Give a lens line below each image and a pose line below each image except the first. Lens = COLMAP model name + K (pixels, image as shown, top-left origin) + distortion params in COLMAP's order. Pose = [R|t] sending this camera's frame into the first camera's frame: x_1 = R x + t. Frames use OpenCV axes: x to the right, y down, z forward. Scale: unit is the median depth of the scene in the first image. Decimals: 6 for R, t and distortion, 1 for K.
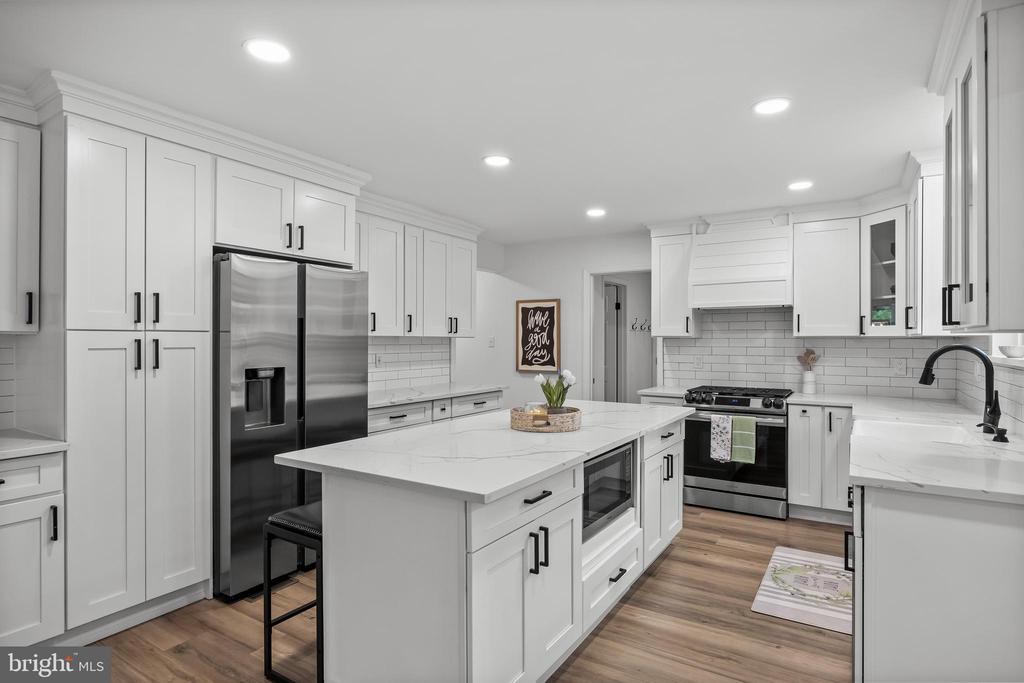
lens RADIAL K [[550.0, 0, 512.1], [0, 550.0, 341.5], [0, 0, 1]] dist [-0.000584, -0.000060]
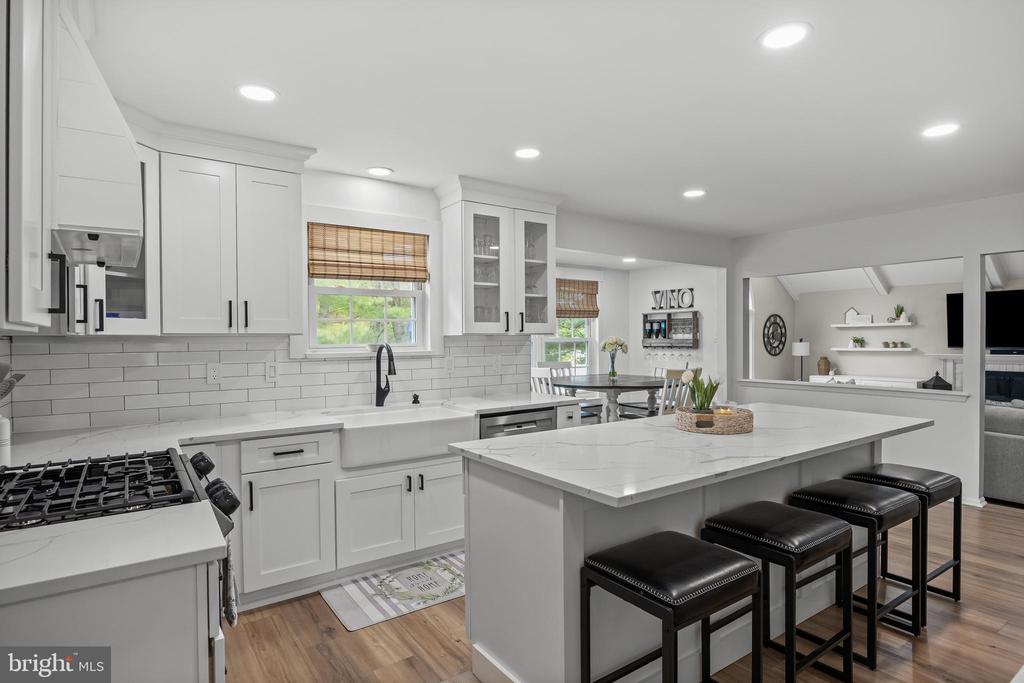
lens RADIAL K [[550.0, 0, 511.8], [0, 550.0, 340.3], [0, 0, 1]] dist [-0.000584, -0.000060]
pose [[-0.924538, -0.002629, 0.381080, 0.018935], [0.001230, 0.999950, 0.009884, -0.012060], [-0.381087, 0.009607, -0.924489, 1.791213]]
